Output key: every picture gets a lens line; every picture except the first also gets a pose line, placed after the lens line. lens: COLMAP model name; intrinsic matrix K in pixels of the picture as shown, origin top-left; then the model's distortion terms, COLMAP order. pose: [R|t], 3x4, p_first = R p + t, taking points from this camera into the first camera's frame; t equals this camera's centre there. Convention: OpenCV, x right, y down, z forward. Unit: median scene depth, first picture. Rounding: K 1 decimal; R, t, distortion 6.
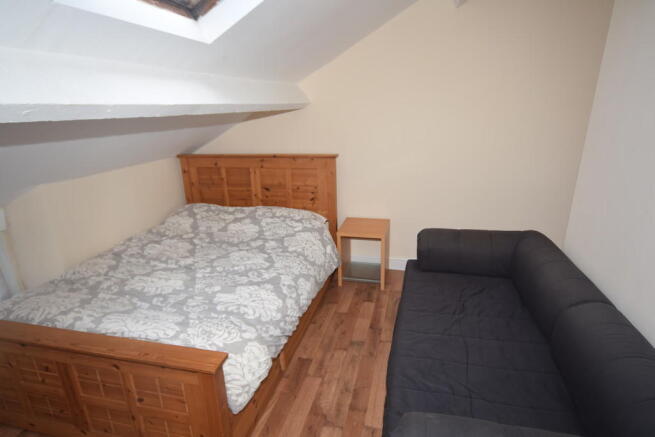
lens RADIAL K [[350.0, 0, 332.8], [0, 350.0, 220.8], [0, 0, 1]] dist [-0.012040, 0.000131]
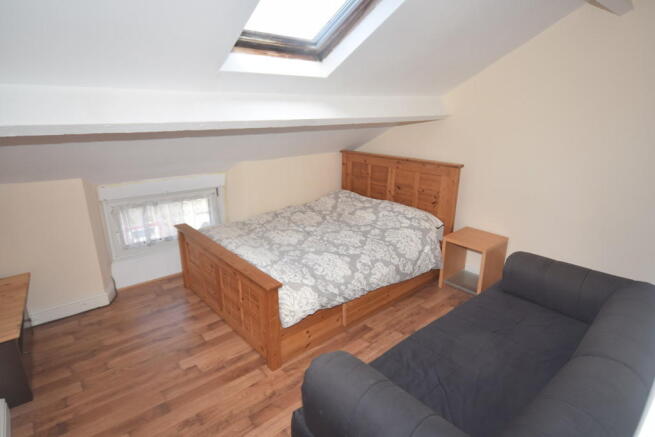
lens RADIAL K [[350.0, 0, 332.8], [0, 350.0, 220.8], [0, 0, 1]] dist [-0.012040, 0.000131]
pose [[0.819362, 0.203744, -0.535849, 0.326877], [-0.200039, 0.977574, 0.065822, -0.018999], [0.537243, 0.053259, 0.841744, -0.094997]]
